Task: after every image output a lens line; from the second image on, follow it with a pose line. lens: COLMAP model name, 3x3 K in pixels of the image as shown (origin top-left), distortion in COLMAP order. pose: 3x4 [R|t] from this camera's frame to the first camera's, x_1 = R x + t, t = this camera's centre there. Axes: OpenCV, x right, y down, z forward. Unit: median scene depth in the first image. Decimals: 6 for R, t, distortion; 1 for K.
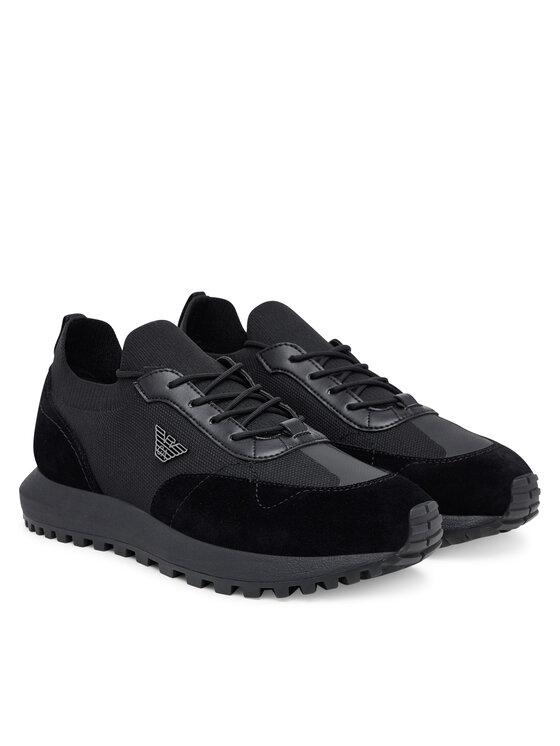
lens RADIAL K [[2195.8, 0, 280.1], [0, 2195.8, 373.1], [0, 0, 1]] dist [-0.003787, 0.000000]
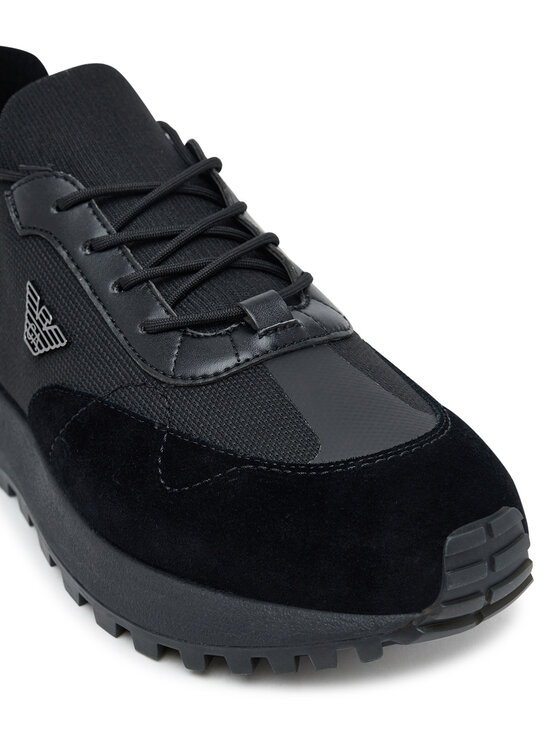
lens RADIAL K [[1698.4, 0, 279.7], [0, 1698.4, 372.4], [0, 0, 1]] dist [-0.059589, 0.000000]
pose [[0.946767, 0.092756, -0.308268, 0.129334], [-0.003686, 0.960651, 0.277733, -0.069381], [0.321899, -0.261812, 0.909855, 0.645167]]
